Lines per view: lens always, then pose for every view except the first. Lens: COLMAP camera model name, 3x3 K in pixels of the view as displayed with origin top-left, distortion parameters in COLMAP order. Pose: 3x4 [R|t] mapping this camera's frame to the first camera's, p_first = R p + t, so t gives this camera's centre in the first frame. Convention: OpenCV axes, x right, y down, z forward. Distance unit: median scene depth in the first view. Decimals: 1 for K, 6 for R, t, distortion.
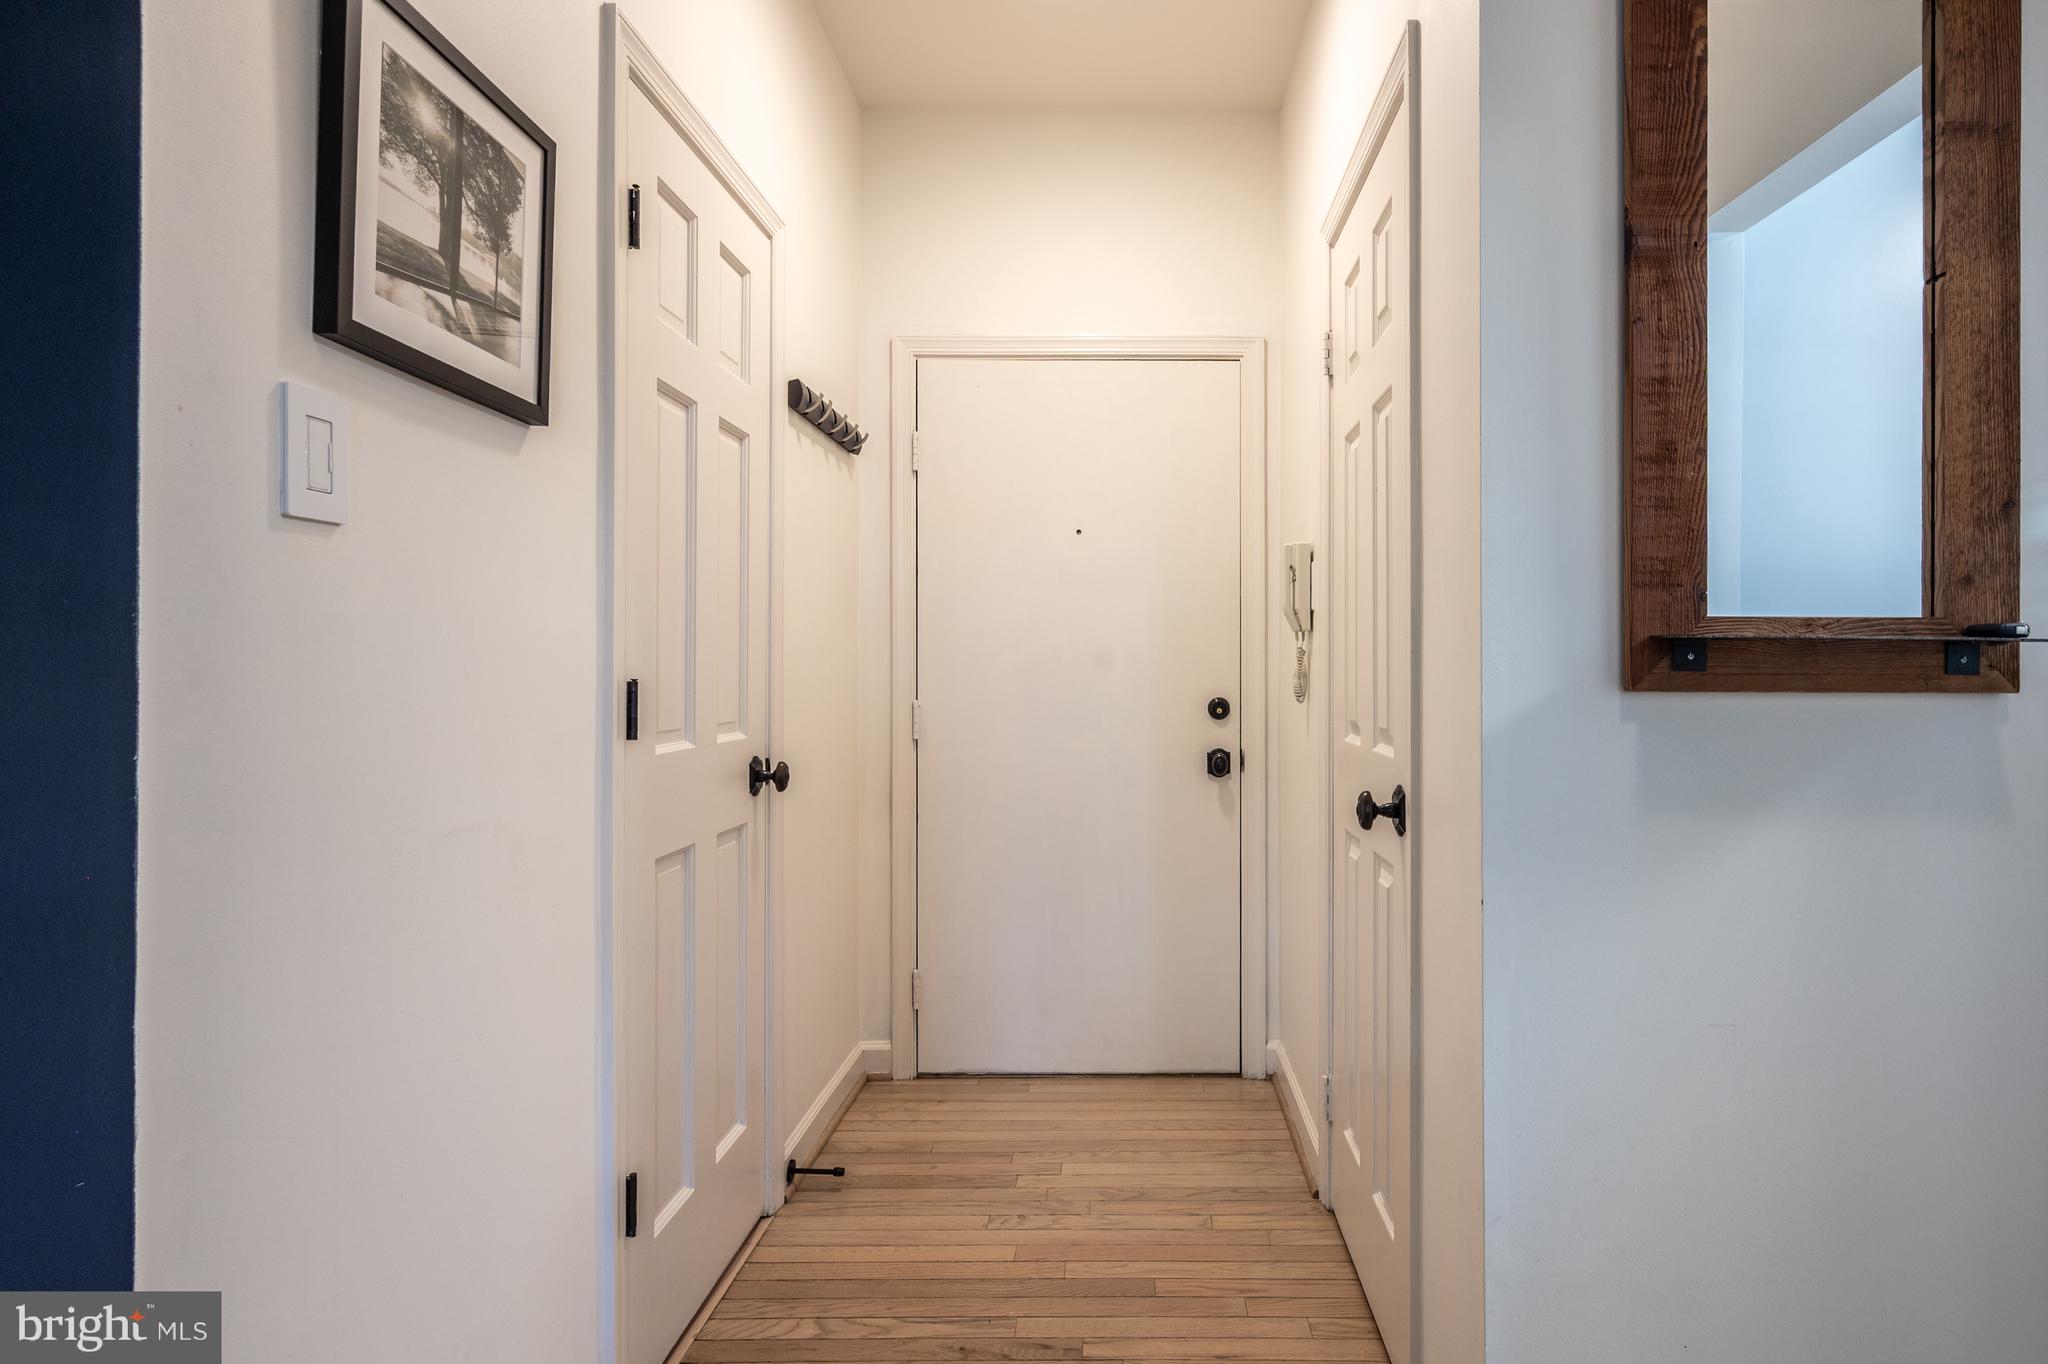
lens RADIAL K [[1016.9, 0, 1024.3], [0, 1016.9, 677.2], [0, 0, 1]] dist [-0.001454, -0.000148]
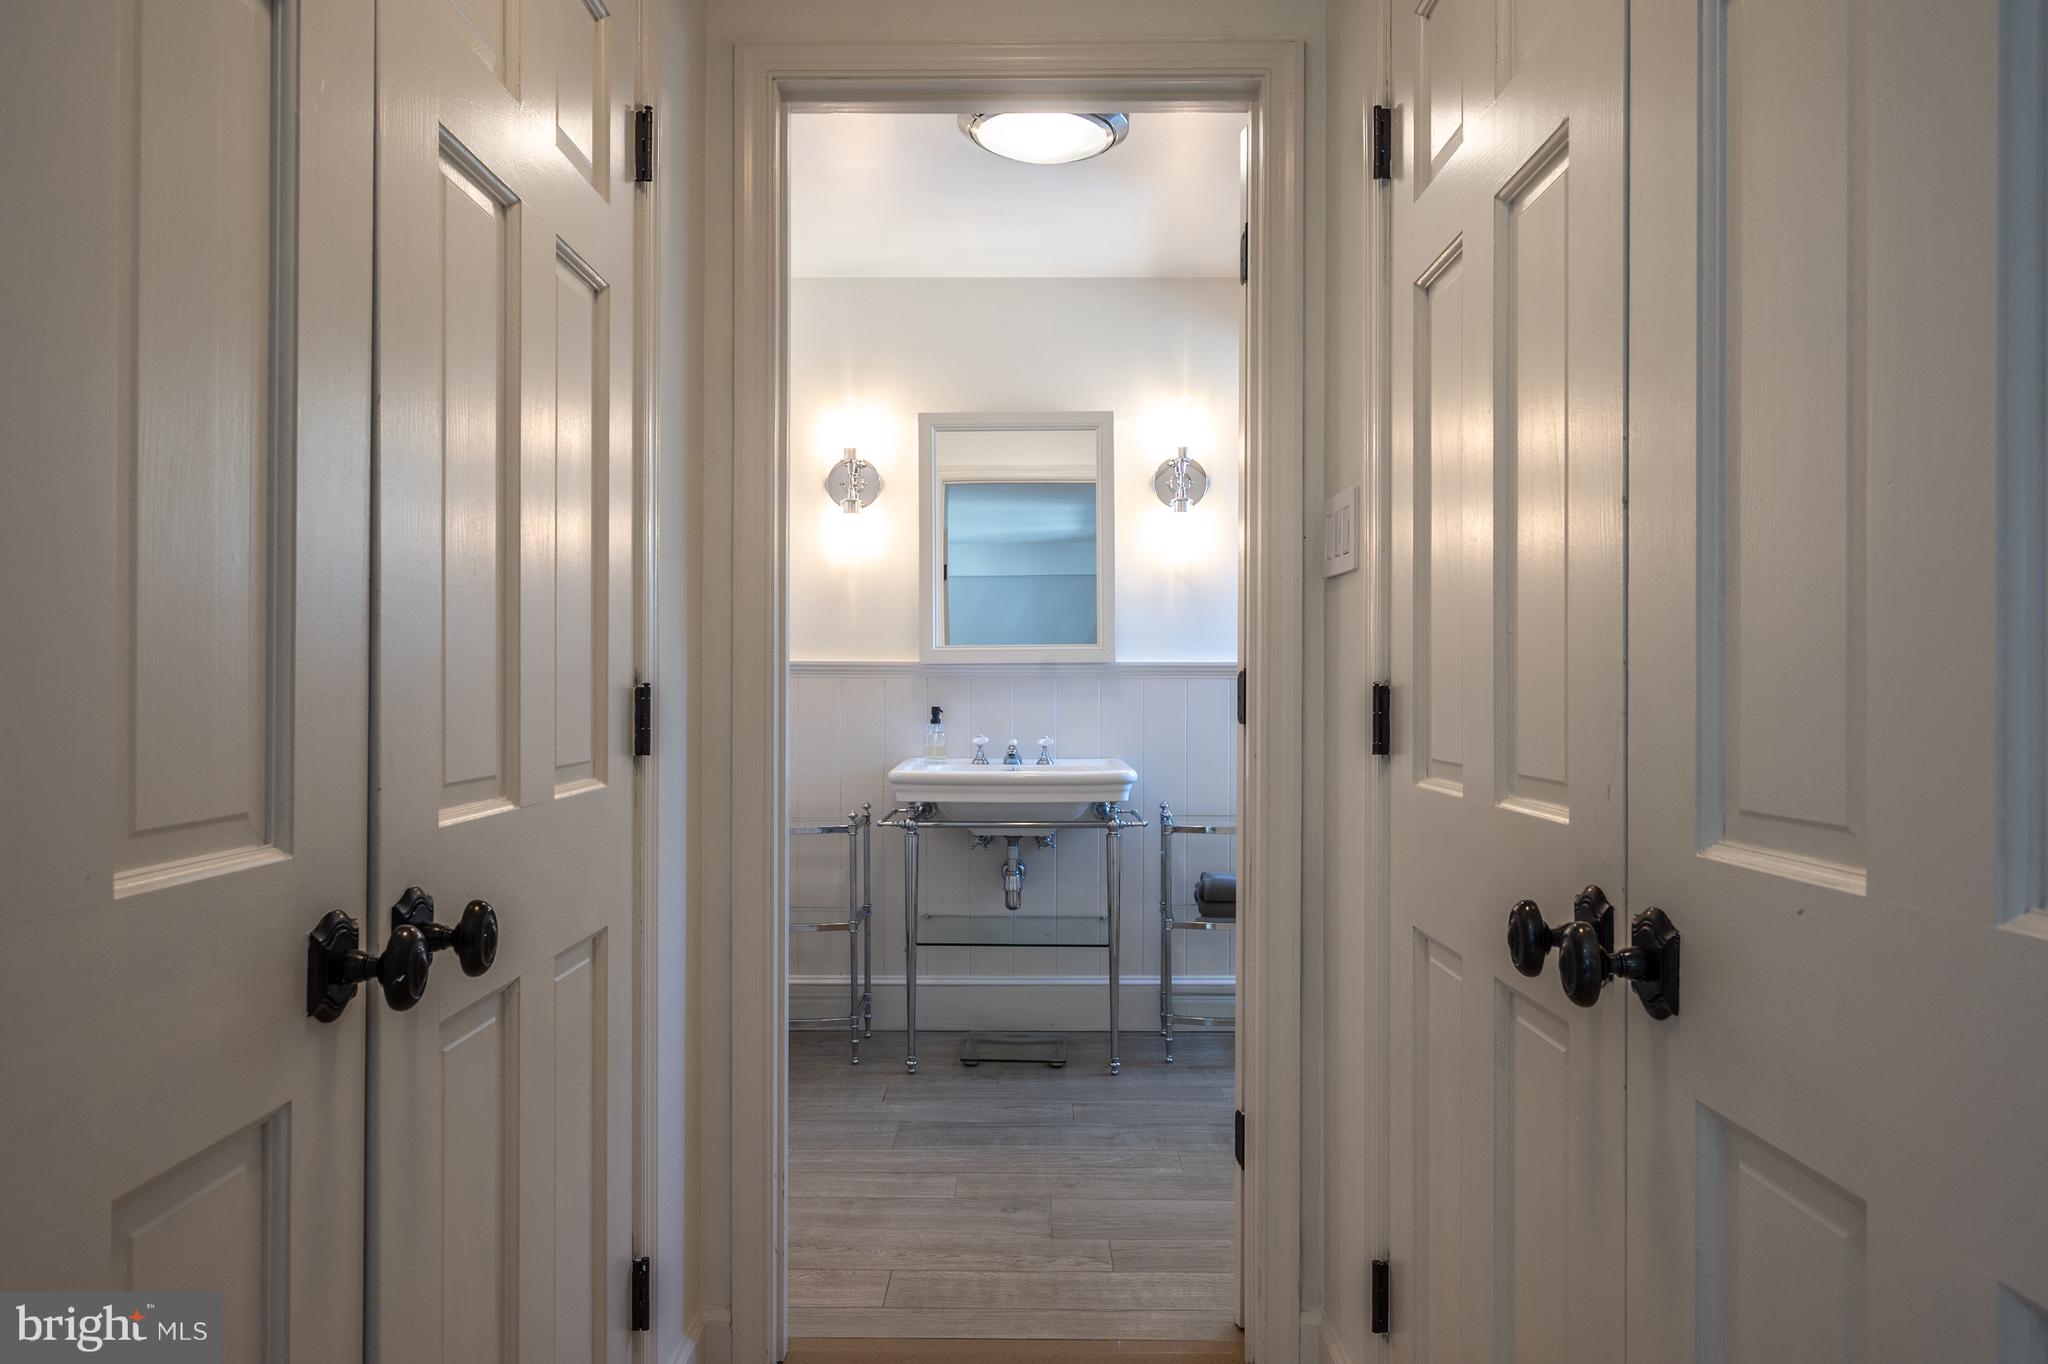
lens RADIAL K [[1241.2, 0, 1024.9], [0, 1241.2, 681.1], [0, 0, 1]] dist [0.000334, 0.000051]
pose [[0.998315, -0.021313, -0.053978, 0.003440], [0.021496, 0.999765, 0.002812, 0.001101], [0.053905, -0.003968, 0.998538, 0.581361]]
